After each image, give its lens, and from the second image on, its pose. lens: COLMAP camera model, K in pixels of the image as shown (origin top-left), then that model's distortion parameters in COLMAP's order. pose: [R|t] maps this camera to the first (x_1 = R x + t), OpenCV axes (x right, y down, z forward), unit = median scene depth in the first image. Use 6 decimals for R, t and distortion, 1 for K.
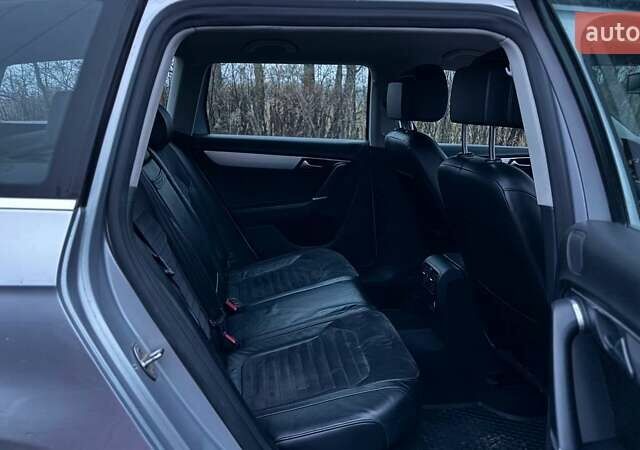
lens RADIAL K [[560.4, 0, 321.5], [0, 560.4, 216.8], [0, 0, 1]] dist [0.144004, -0.338908]
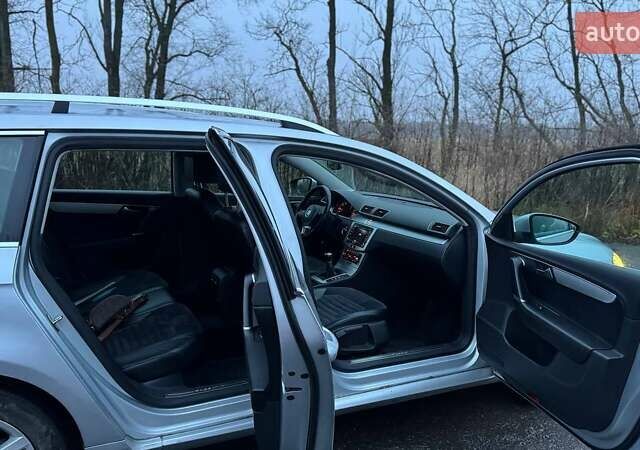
lens RADIAL K [[560.4, 0, 321.5], [0, 560.4, 216.8], [0, 0, 1]] dist [0.144004, -0.338908]
pose [[0.947495, -0.031786, 0.318187, -0.021726], [0.048535, 0.997814, -0.044846, 0.010617], [-0.316066, 0.057935, 0.946967, -0.571257]]
